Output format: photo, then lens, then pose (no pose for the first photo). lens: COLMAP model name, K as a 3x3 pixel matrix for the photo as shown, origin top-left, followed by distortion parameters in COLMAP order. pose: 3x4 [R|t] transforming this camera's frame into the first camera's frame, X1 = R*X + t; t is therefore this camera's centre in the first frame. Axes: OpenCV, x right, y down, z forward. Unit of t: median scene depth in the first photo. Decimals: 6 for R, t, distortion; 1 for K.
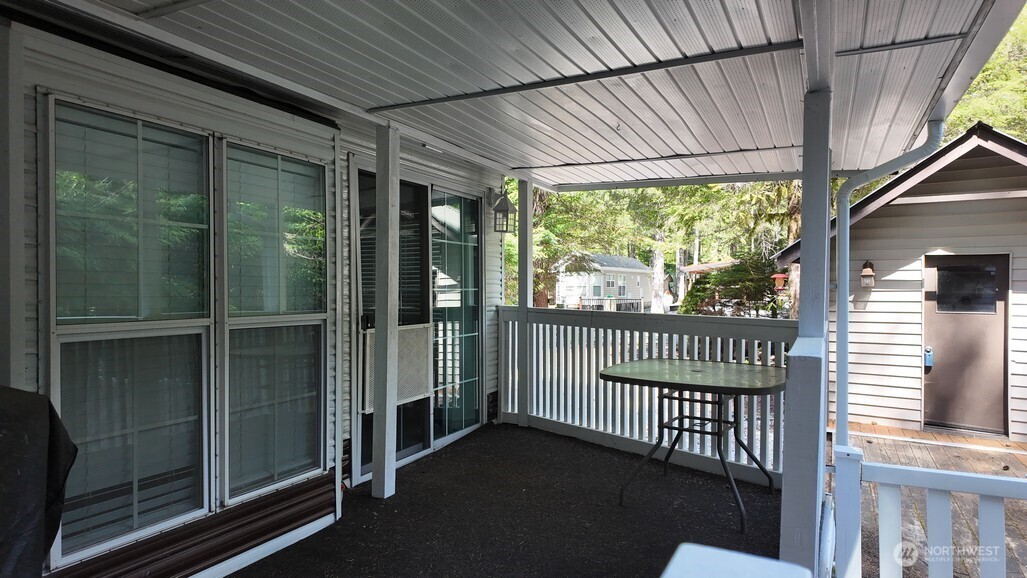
lens RADIAL K [[596.4, 0, 513.5], [0, 596.4, 289.0], [0, 0, 1]] dist [0.080918, -0.090998]
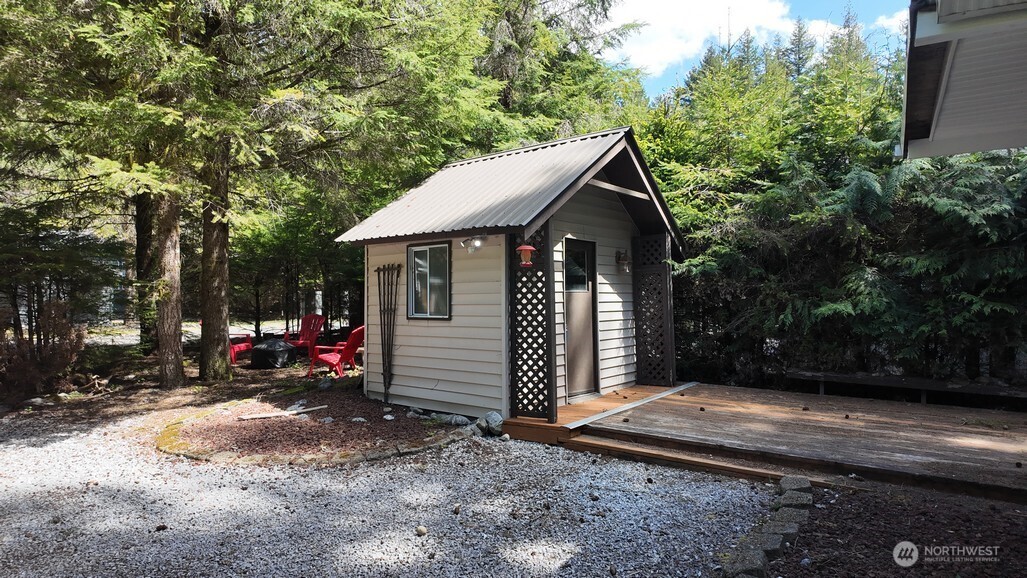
lens RADIAL K [[596.4, 0, 513.5], [0, 596.4, 289.0], [0, 0, 1]] dist [0.080918, -0.090998]
pose [[0.073615, -0.003011, 0.997282, -0.381961], [0.004000, 0.999988, 0.002724, 0.031519], [-0.997279, 0.003788, 0.073626, 1.069759]]
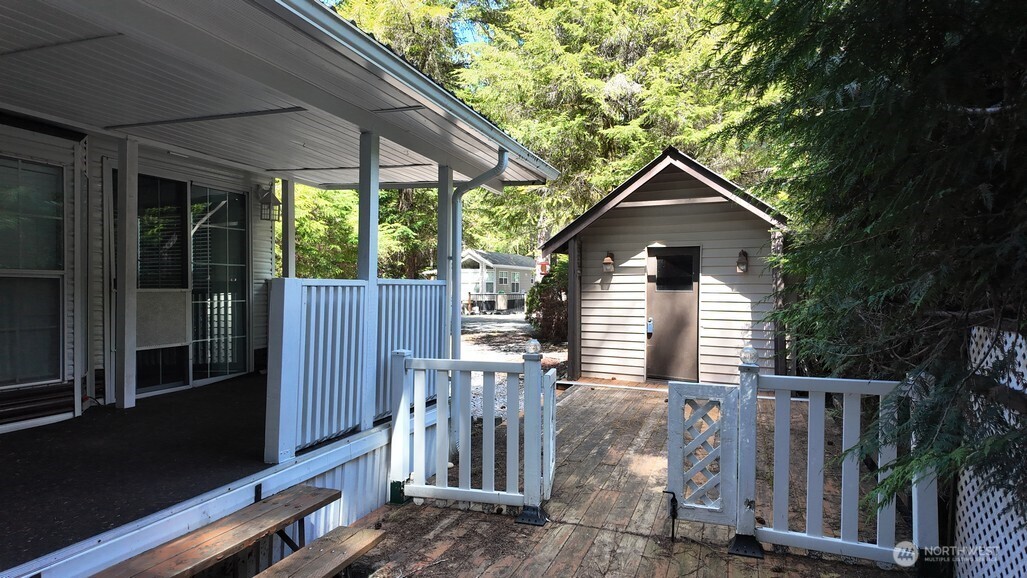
lens RADIAL K [[596.4, 0, 513.5], [0, 596.4, 289.0], [0, 0, 1]] dist [0.080918, -0.090998]
pose [[0.990937, 0.000563, 0.134329, 0.235530], [-0.000529, 1.000000, -0.000287, 0.035855], [-0.134329, 0.000213, 0.990937, -0.241395]]
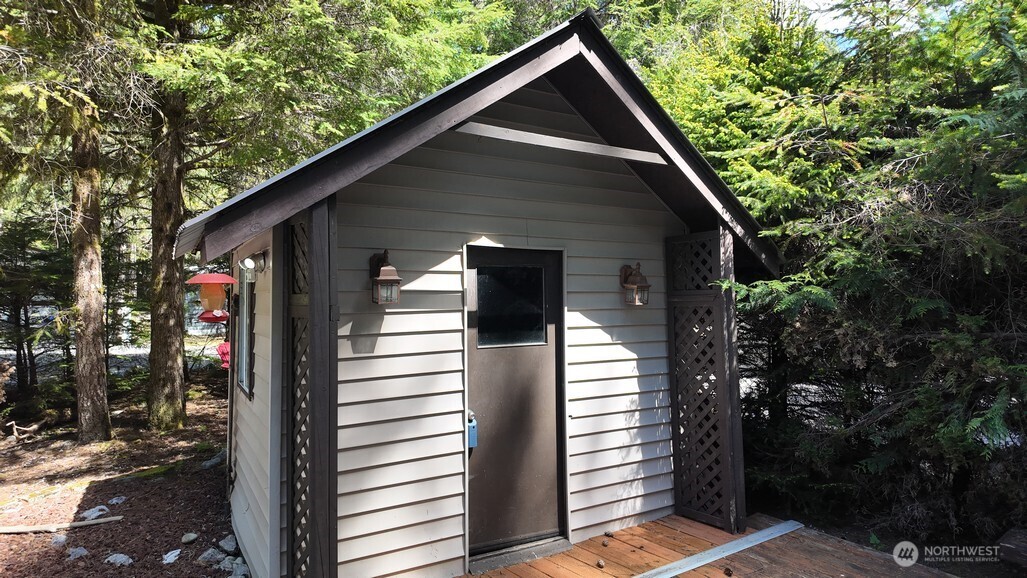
lens RADIAL K [[596.4, 0, 513.5], [0, 596.4, 289.0], [0, 0, 1]] dist [0.080918, -0.090998]
pose [[0.412043, -0.000738, 0.911164, 0.216481], [0.005248, 0.999985, -0.001564, -0.016301], [-0.911149, 0.005426, 0.412041, 0.781911]]
